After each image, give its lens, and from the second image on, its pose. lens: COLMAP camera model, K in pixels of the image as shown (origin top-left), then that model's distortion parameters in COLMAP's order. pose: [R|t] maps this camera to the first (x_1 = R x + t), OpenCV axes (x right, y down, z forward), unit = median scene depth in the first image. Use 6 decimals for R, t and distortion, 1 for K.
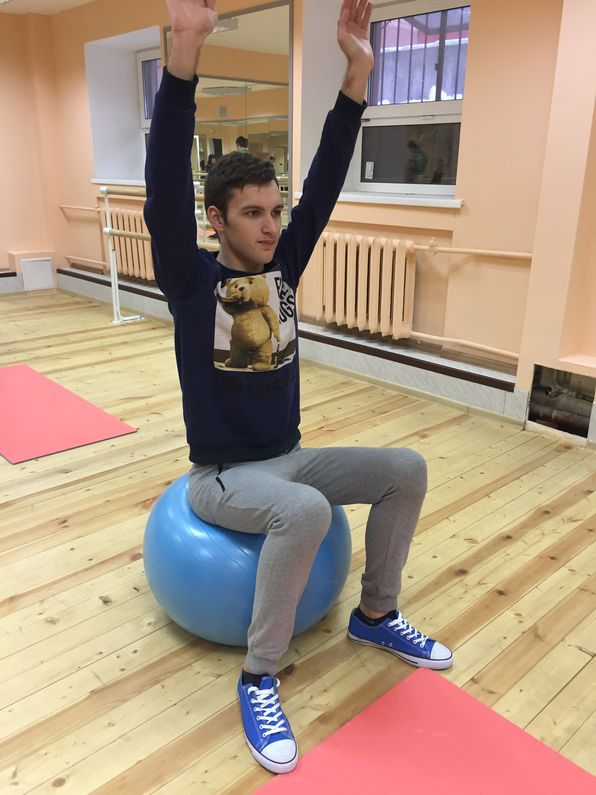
lens RADIAL K [[675.2, 0, 298.0], [0, 675.2, 397.5], [0, 0, 1]] dist [0.087111, -0.122444]
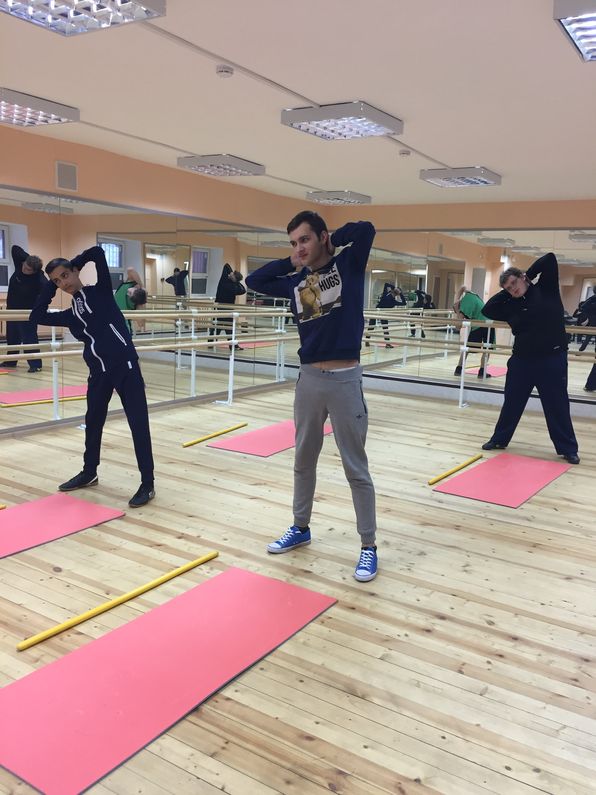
lens RADIAL K [[675.2, 0, 298.0], [0, 675.2, 397.5], [0, 0, 1]] dist [0.087111, -0.122444]
pose [[0.250504, 0.157365, -0.955240, 1.205395], [-0.352416, 0.933826, 0.061420, -0.112962], [0.901693, 0.321256, 0.289385, 0.193580]]
